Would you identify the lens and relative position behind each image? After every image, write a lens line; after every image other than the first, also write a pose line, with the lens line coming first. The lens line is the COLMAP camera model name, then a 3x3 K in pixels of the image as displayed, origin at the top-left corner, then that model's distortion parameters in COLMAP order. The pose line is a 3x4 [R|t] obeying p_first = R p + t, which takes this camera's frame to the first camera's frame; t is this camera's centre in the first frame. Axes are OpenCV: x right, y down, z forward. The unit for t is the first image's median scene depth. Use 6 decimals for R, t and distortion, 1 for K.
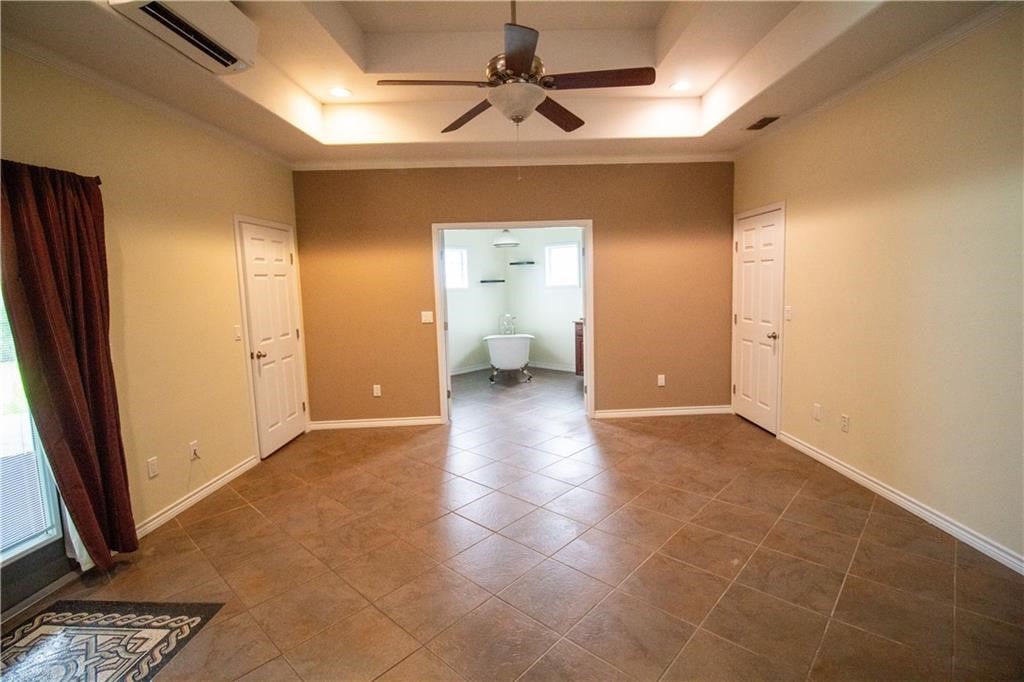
lens RADIAL K [[476.1, 0, 516.6], [0, 476.1, 336.5], [0, 0, 1]] dist [0.000806, -0.013471]
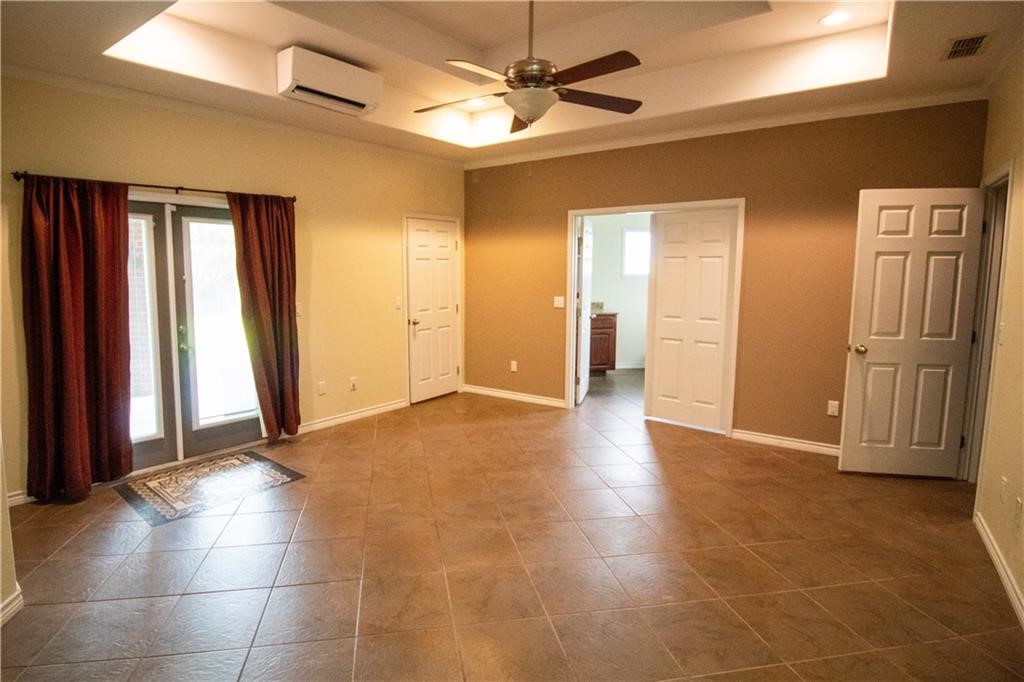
lens RADIAL K [[547.8, 0, 511.5], [0, 547.8, 337.8], [0, 0, 1]] dist [-0.011829, -0.000790]
pose [[0.779723, 0.106404, -0.617017, 0.564150], [-0.092631, 0.994214, 0.054394, -0.022511], [0.619235, 0.014742, 0.785067, 0.012093]]
